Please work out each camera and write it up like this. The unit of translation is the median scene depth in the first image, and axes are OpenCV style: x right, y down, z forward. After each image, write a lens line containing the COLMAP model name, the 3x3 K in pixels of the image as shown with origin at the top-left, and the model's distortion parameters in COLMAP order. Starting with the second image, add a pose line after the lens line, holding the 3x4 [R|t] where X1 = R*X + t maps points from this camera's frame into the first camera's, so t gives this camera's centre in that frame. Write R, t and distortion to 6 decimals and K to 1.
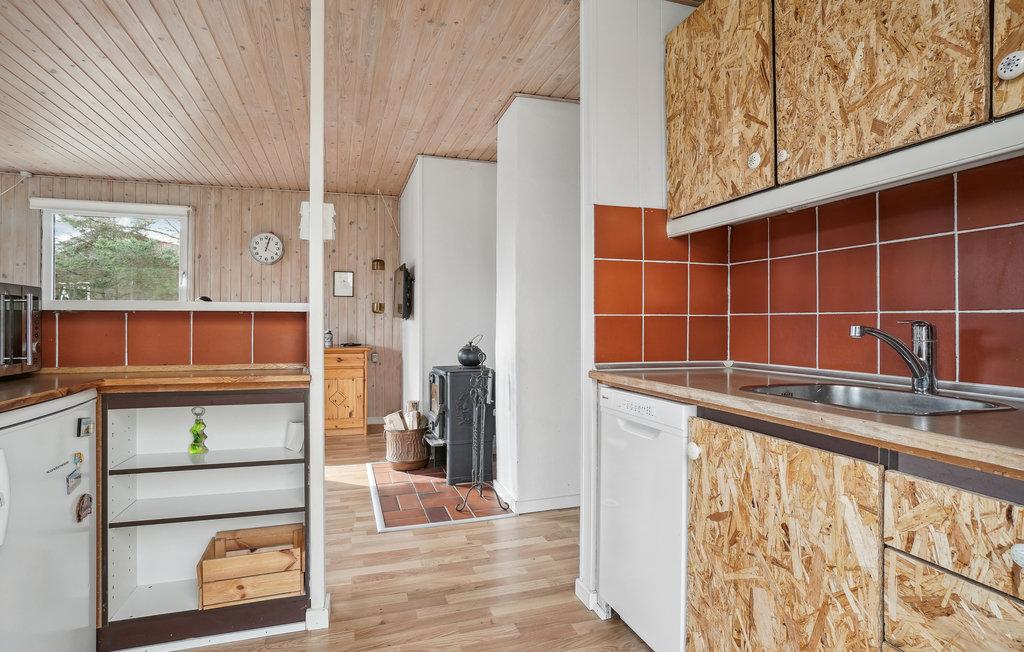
lens RADIAL K [[512.4, 0, 511.3], [0, 512.4, 322.8], [0, 0, 1]] dist [-0.025729, -0.000014]
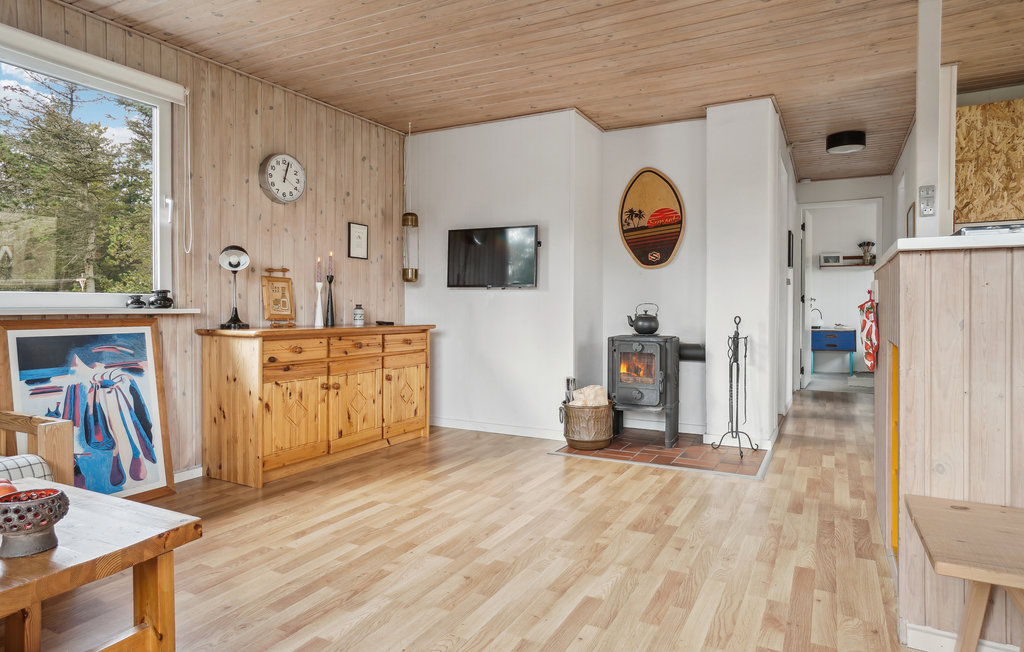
lens RADIAL K [[603.2, 0, 511.4], [0, 603.2, 317.5], [0, 0, 1]] dist [0.002251, 0.002097]
pose [[0.719994, -0.016183, 0.693792, -0.824522], [0.006343, 0.999840, 0.016739, 0.021886], [-0.693952, -0.007651, 0.719981, 0.241089]]
